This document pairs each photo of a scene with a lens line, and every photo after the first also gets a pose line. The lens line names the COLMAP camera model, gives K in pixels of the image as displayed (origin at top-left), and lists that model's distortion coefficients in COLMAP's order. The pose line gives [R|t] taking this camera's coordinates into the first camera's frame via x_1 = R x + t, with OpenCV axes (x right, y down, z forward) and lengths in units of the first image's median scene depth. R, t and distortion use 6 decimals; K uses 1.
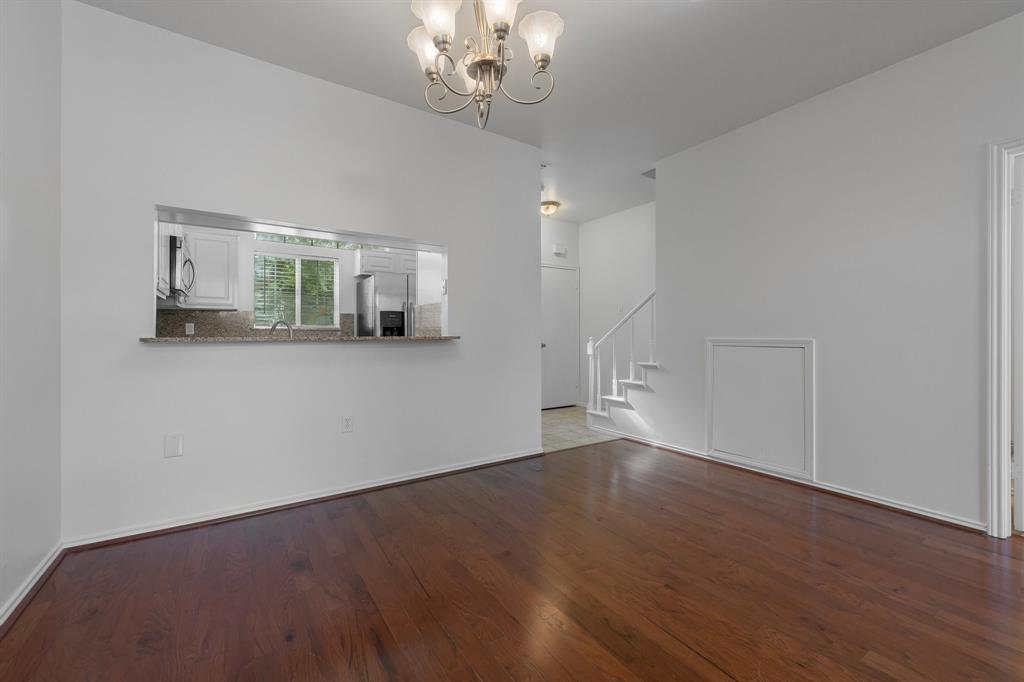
lens RADIAL K [[413.9, 0, 509.5], [0, 413.9, 335.3], [0, 0, 1]] dist [0.003278, -0.000281]
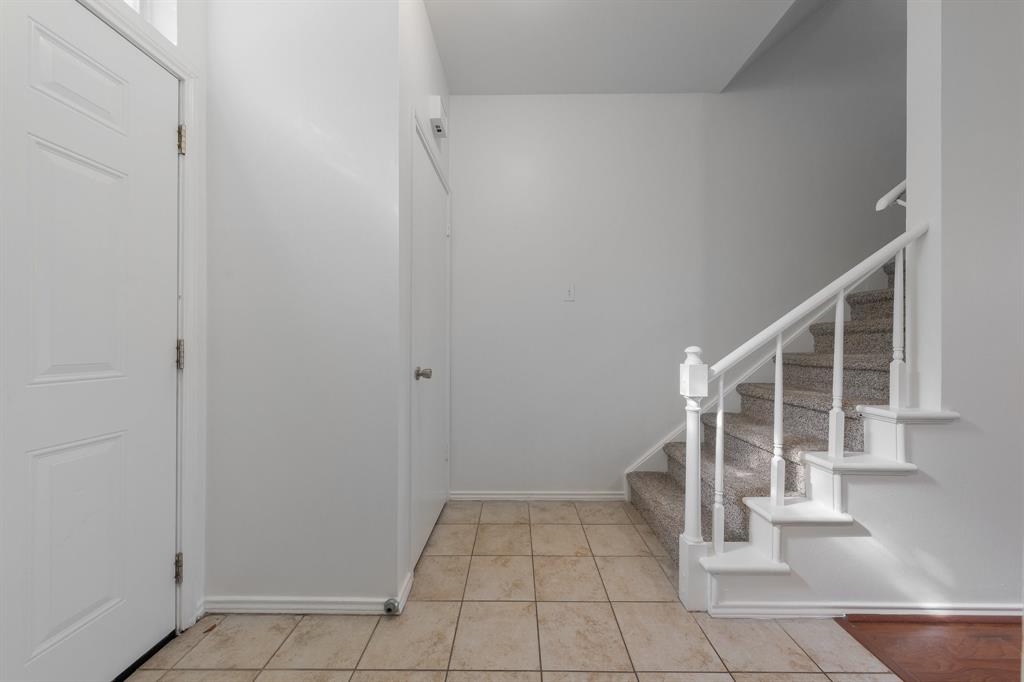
lens RADIAL K [[349.3, 0, 509.2], [0, 349.3, 344.1], [0, 0, 1]] dist [0.005120, 0.000139]
pose [[0.564472, -0.001506, 0.825451, -0.155481], [0.002275, 0.999997, 0.000269, 0.001991], [-0.825449, 0.001726, 0.564474, 1.084623]]
